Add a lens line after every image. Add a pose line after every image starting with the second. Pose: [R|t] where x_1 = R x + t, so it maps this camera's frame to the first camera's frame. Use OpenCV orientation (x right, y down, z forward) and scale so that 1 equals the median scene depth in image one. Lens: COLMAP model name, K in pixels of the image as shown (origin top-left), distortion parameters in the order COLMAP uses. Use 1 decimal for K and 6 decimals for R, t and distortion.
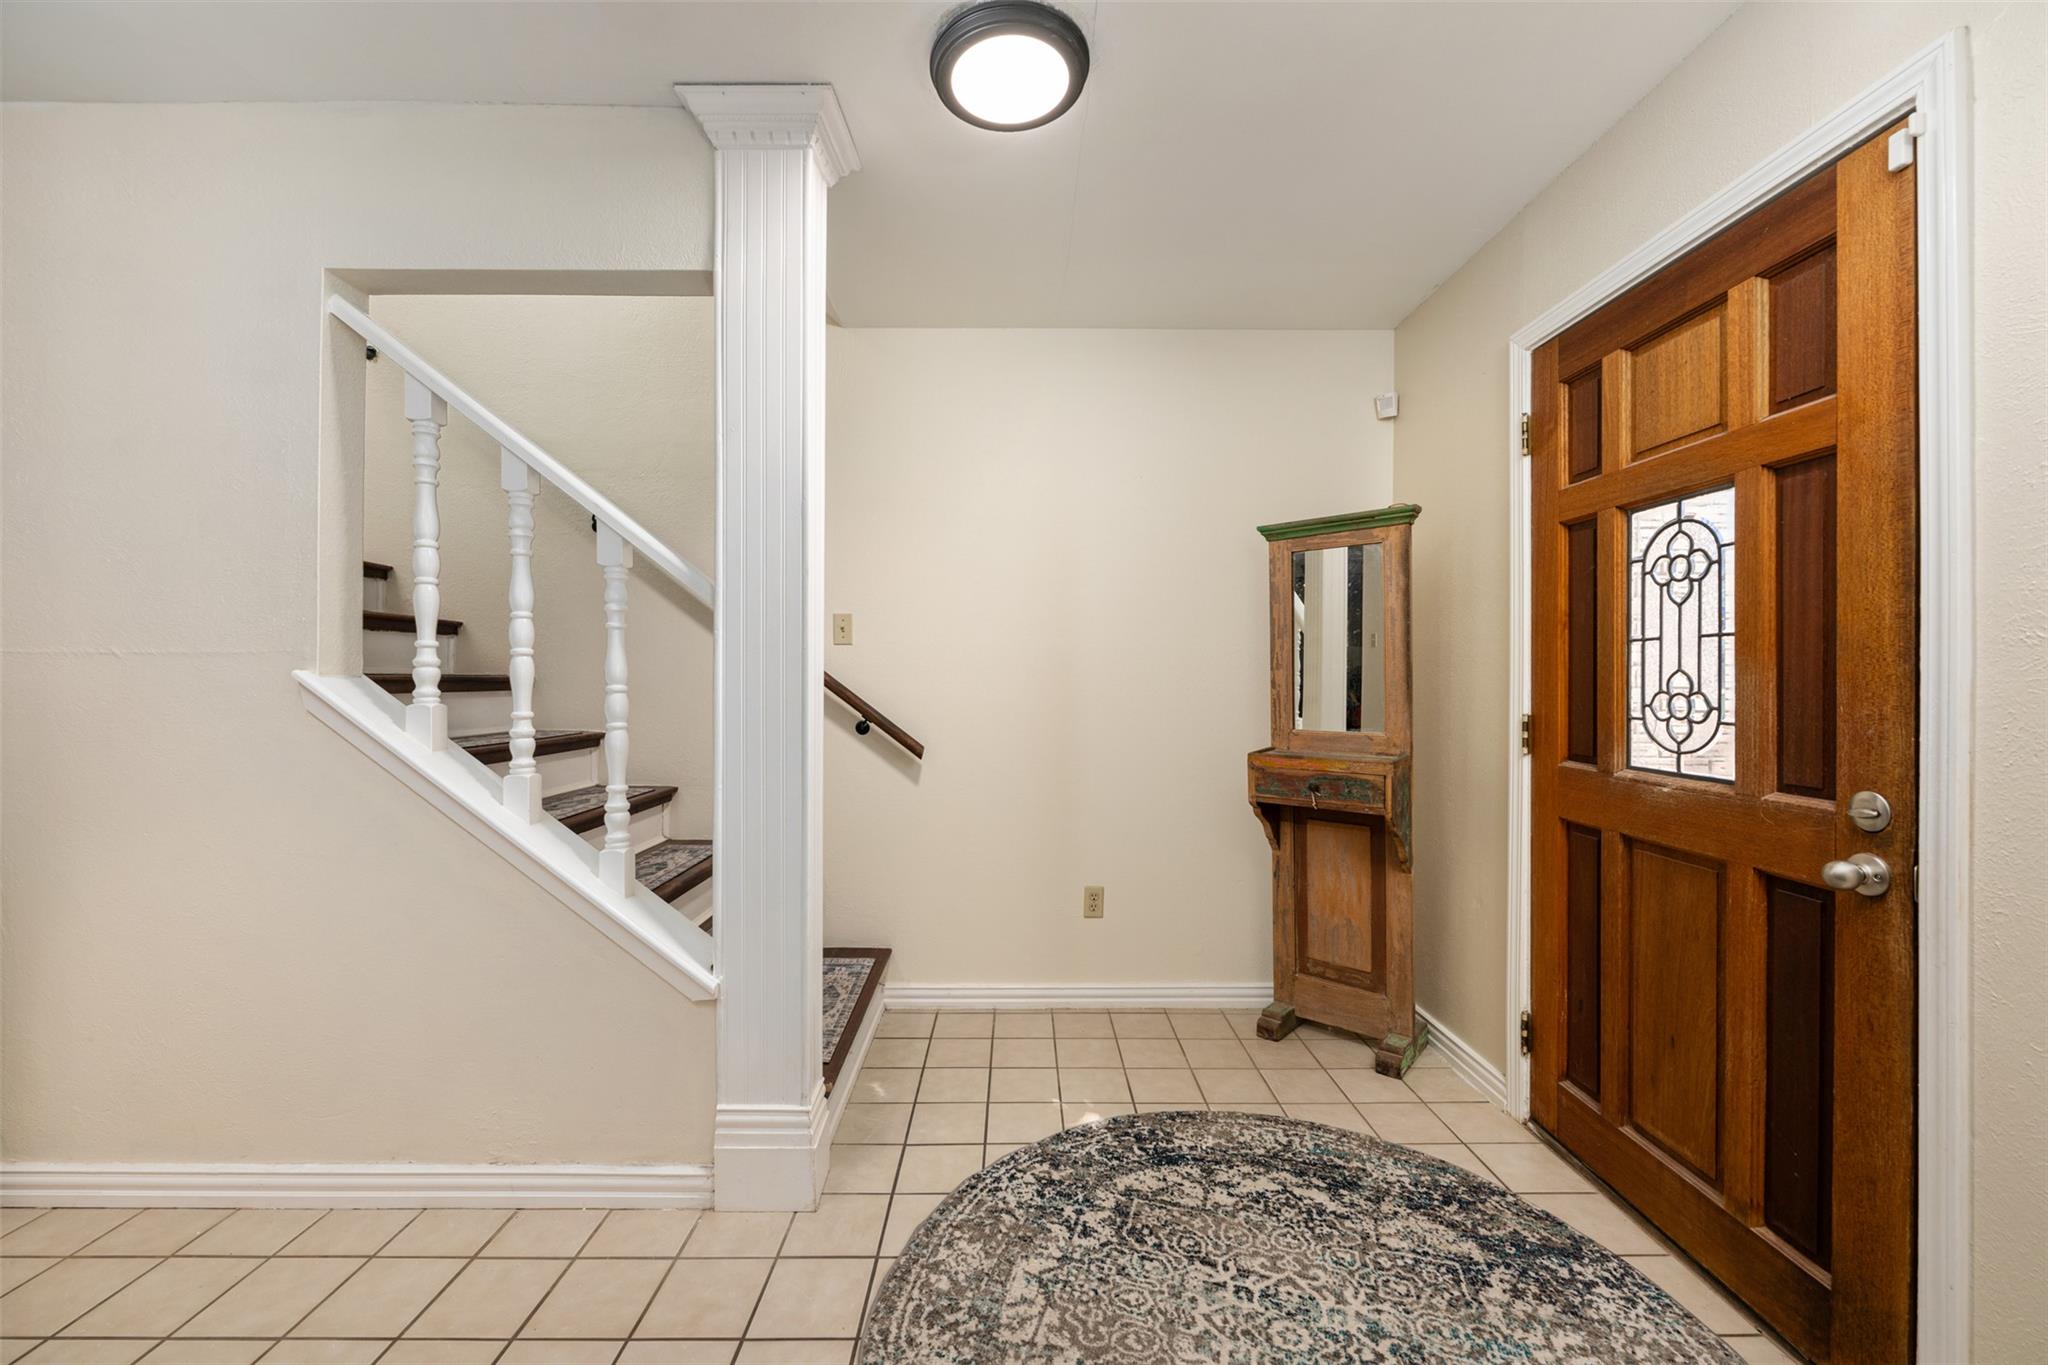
lens RADIAL K [[812.9, 0, 1021.6], [0, 812.9, 676.0], [0, 0, 1]] dist [-0.003496, -0.000392]
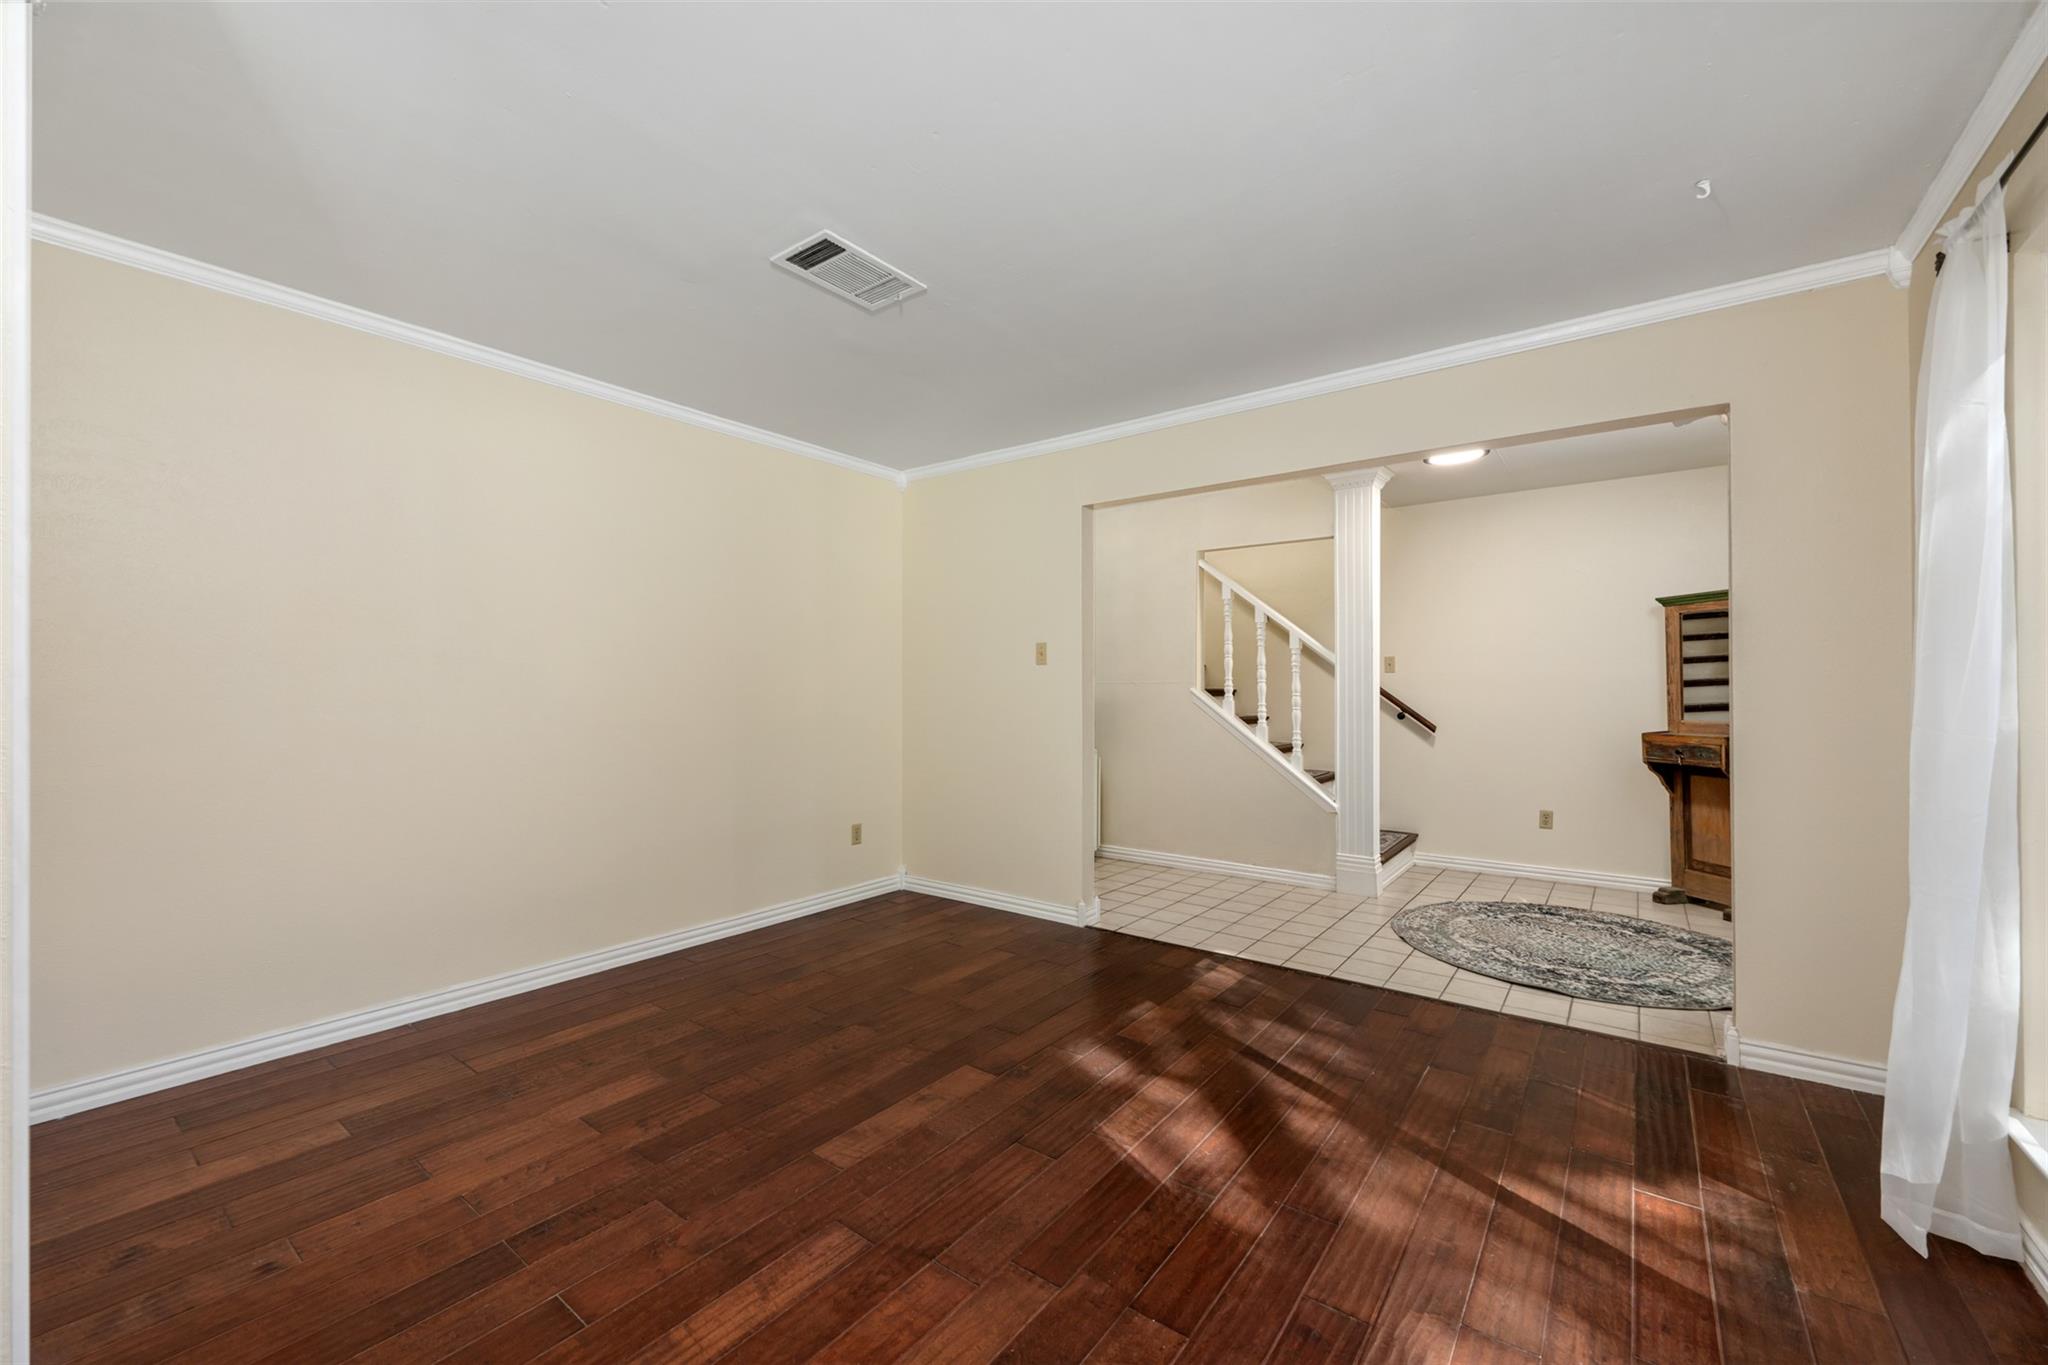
lens RADIAL K [[812.9, 0, 1016.9], [0, 812.9, 684.5], [0, 0, 1]] dist [-0.003496, -0.000392]
pose [[0.791427, -0.007249, -0.611221, 0.279174], [0.005531, 0.999974, -0.004699, -0.007070], [0.611239, 0.000339, 0.791446, -1.154861]]
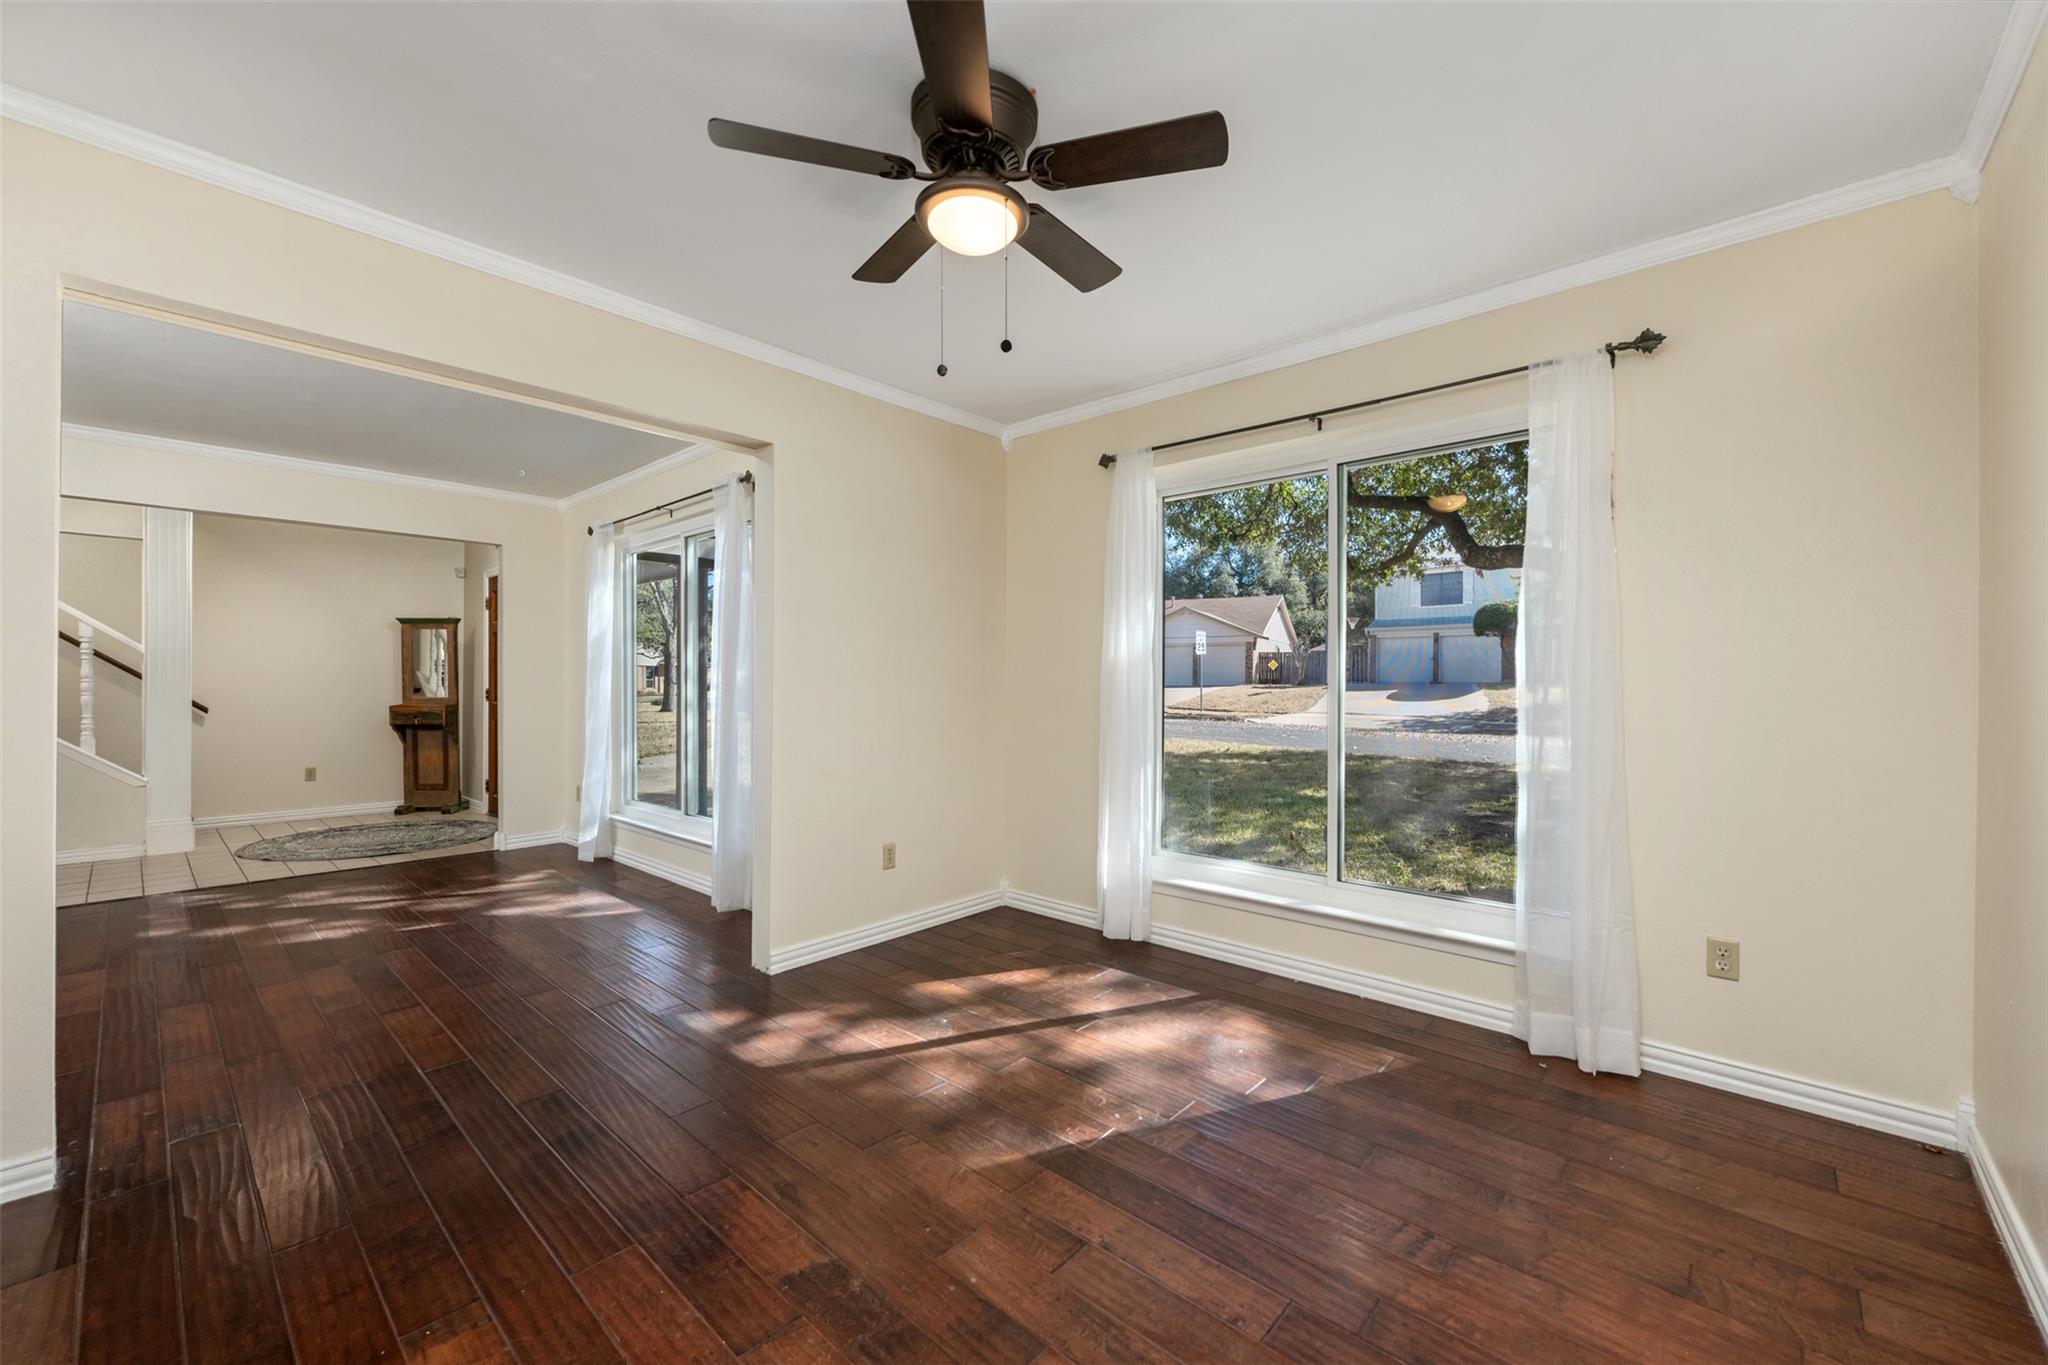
lens RADIAL K [[812.9, 0, 1024.1], [0, 812.9, 672.4], [0, 0, 1]] dist [-0.003496, -0.000392]
pose [[0.674639, 0.004717, 0.738133, -0.268851], [-0.002109, 0.999988, -0.004463, -0.005440], [-0.738145, 0.001454, 0.674641, -2.251896]]
